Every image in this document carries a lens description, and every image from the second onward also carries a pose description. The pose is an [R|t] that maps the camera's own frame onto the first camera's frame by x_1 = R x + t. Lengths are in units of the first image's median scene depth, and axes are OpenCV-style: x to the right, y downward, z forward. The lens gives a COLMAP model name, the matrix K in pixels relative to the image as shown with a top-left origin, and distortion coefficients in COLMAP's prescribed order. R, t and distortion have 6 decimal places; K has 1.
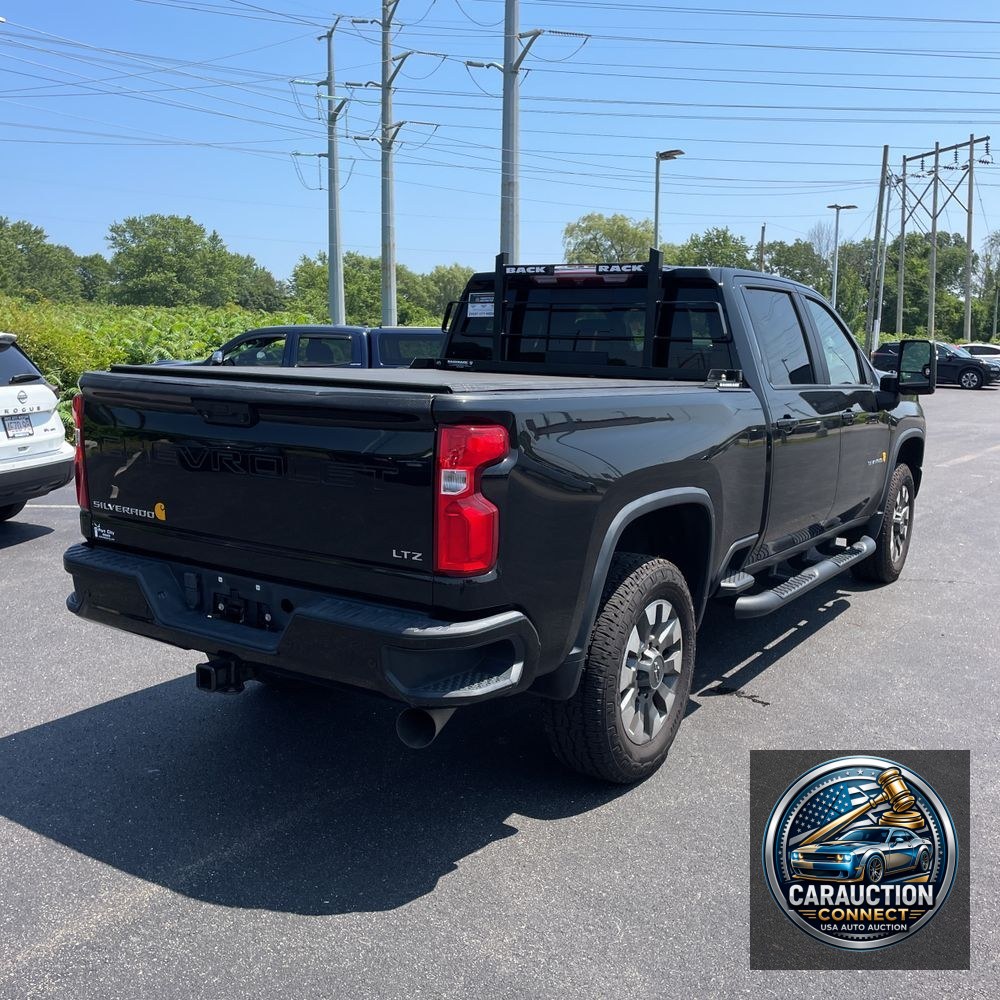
lens RADIAL K [[1012.7, 0, 513.7], [0, 1012.7, 522.5], [0, 0, 1]] dist [0.098199, -0.132384]
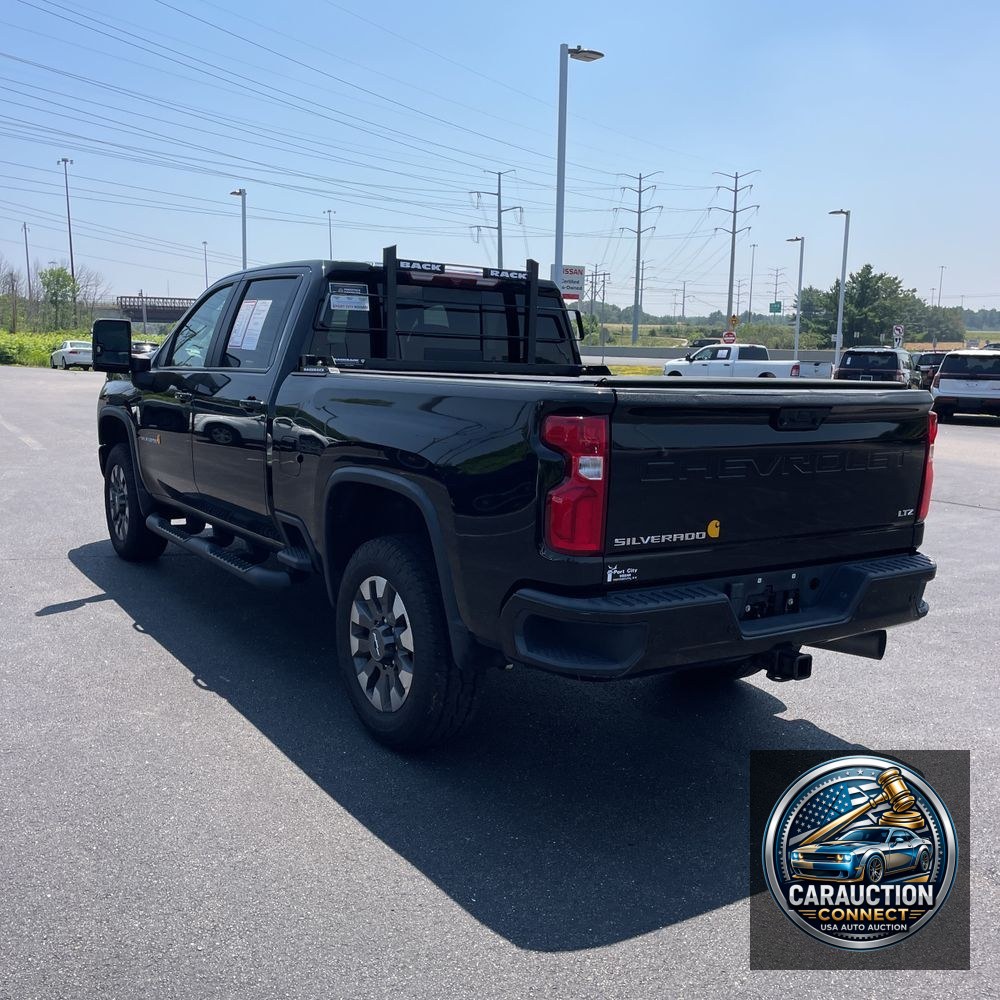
lens RADIAL K [[1012.7, 0, 513.7], [0, 1012.7, 522.5], [0, 0, 1]] dist [0.098199, -0.132384]
pose [[0.380033, -0.160692, 0.910908, -0.837748], [0.139199, 0.983514, 0.115426, -0.099657], [-0.914439, 0.082932, 0.396137, 0.517132]]
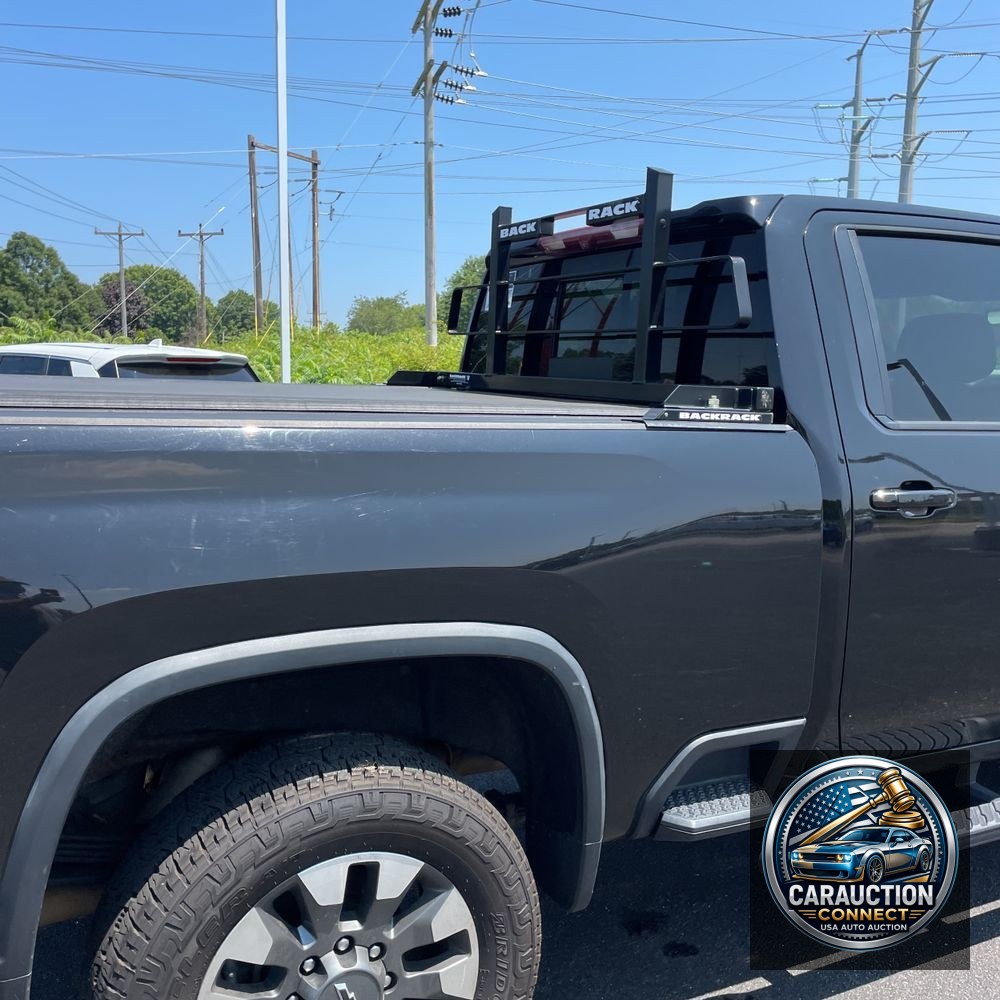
lens RADIAL K [[1013.8, 0, 488.3], [0, 1013.8, 503.5], [0, 0, 1]] dist [0.044476, -0.007472]
pose [[0.868133, 0.066234, -0.491892, 0.299508], [-0.089377, 0.995717, -0.023666, -0.058634], [0.488217, 0.064509, 0.870335, 0.425813]]
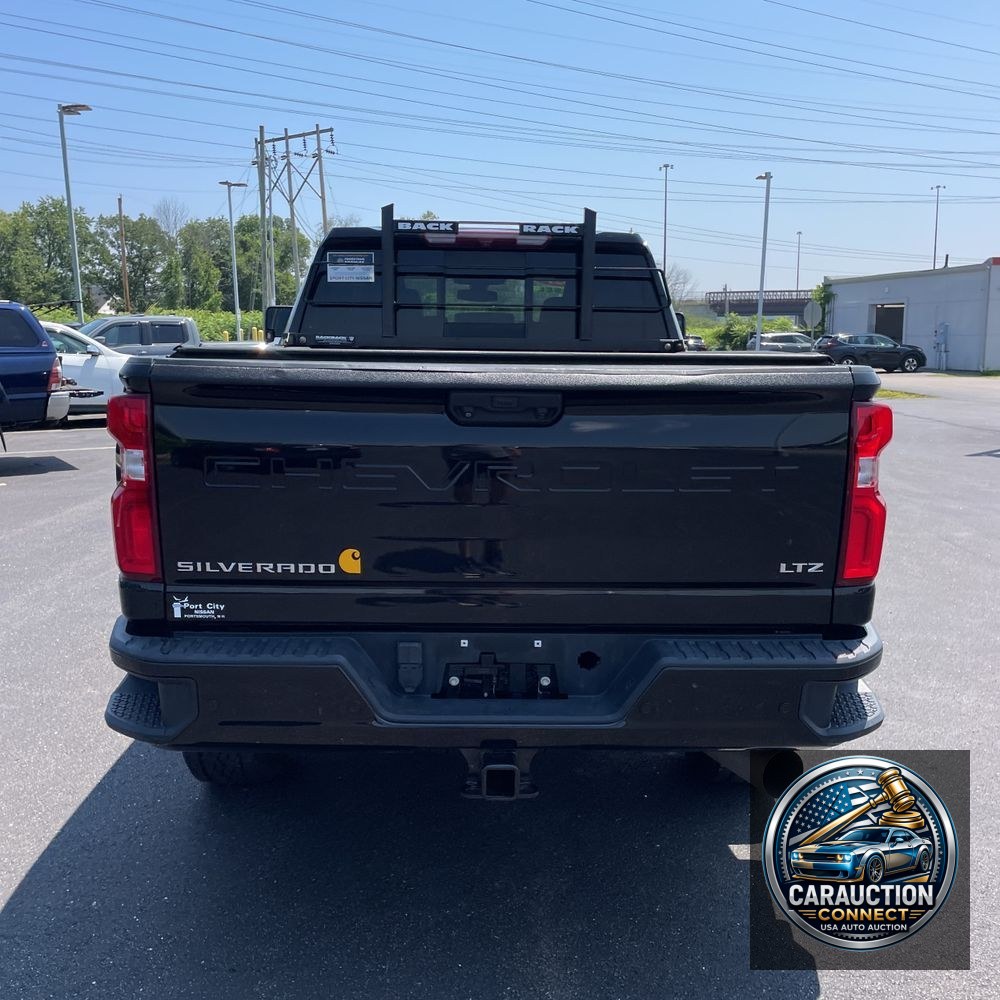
lens RADIAL K [[1012.7, 0, 499.2], [0, 1012.7, 529.3], [0, 0, 1]] dist [0.096188, -0.128699]
pose [[0.820196, -0.121422, 0.559049, -0.415415], [0.107340, 0.992524, 0.058087, -0.039194], [-0.561922, 0.012365, 0.827098, 0.254258]]
